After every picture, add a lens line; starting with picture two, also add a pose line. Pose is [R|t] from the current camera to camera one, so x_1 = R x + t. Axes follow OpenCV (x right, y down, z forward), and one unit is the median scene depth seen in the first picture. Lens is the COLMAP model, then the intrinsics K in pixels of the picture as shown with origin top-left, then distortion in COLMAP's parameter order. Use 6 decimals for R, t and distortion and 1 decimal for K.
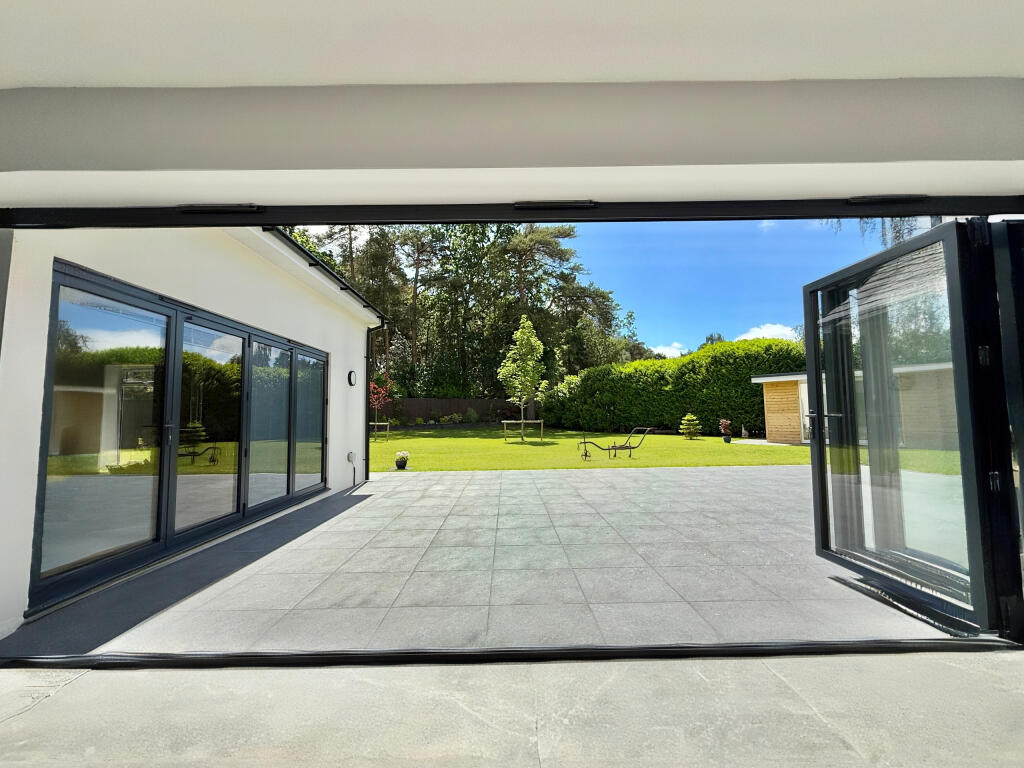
lens RADIAL K [[409.2, 0, 511.7], [0, 409.2, 387.1], [0, 0, 1]] dist [0.002222, 0.000120]
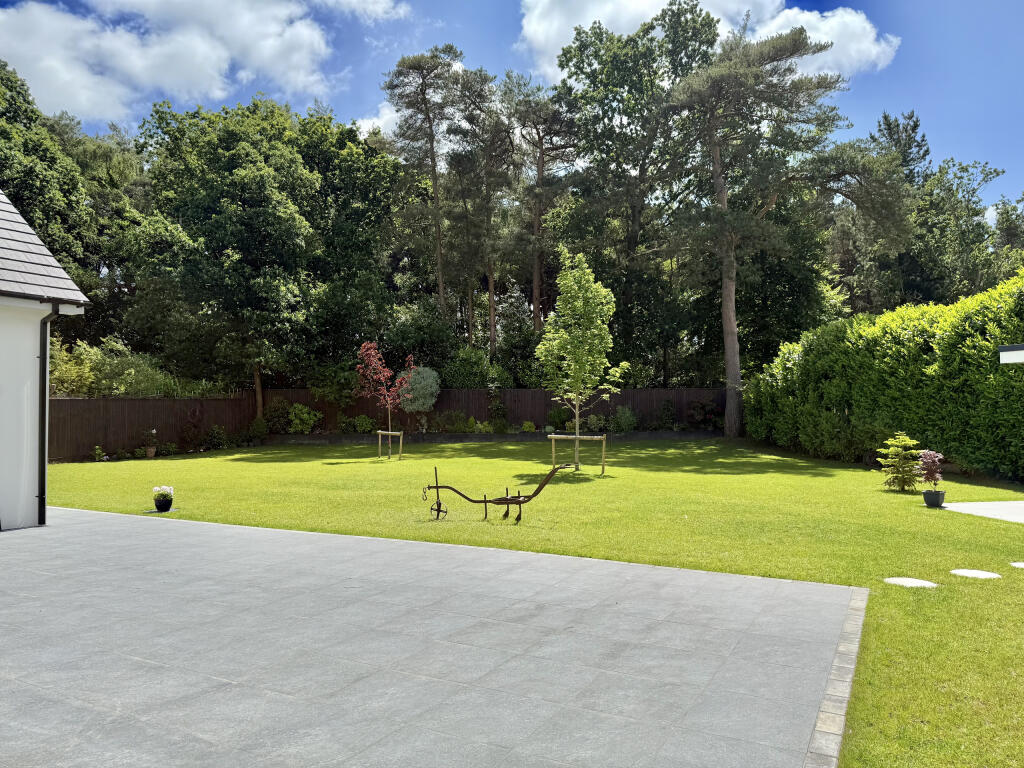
lens RADIAL K [[721.6, 0, 514.0], [0, 721.6, 385.8], [0, 0, 1]] dist [0.040247, 0.000958]
pose [[0.882132, -0.004169, -0.470983, 0.411453], [0.021879, 0.999244, 0.032134, -0.018703], [0.470493, -0.038651, 0.881557, 0.098384]]
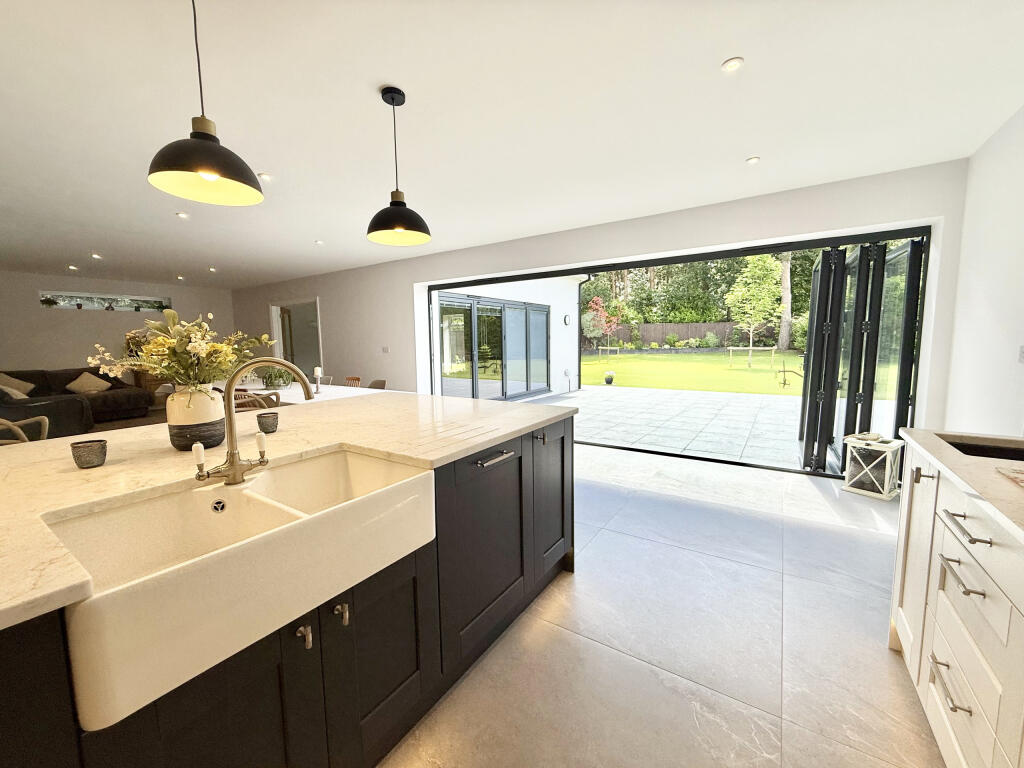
lens RADIAL K [[409.2, 0, 512.4], [0, 409.2, 385.6], [0, 0, 1]] dist [0.002222, 0.000120]
pose [[0.829275, 0.064835, -0.555067, 0.102889], [0.038733, 0.984190, 0.172828, -0.019065], [0.557497, -0.164821, 0.813653, -0.127867]]
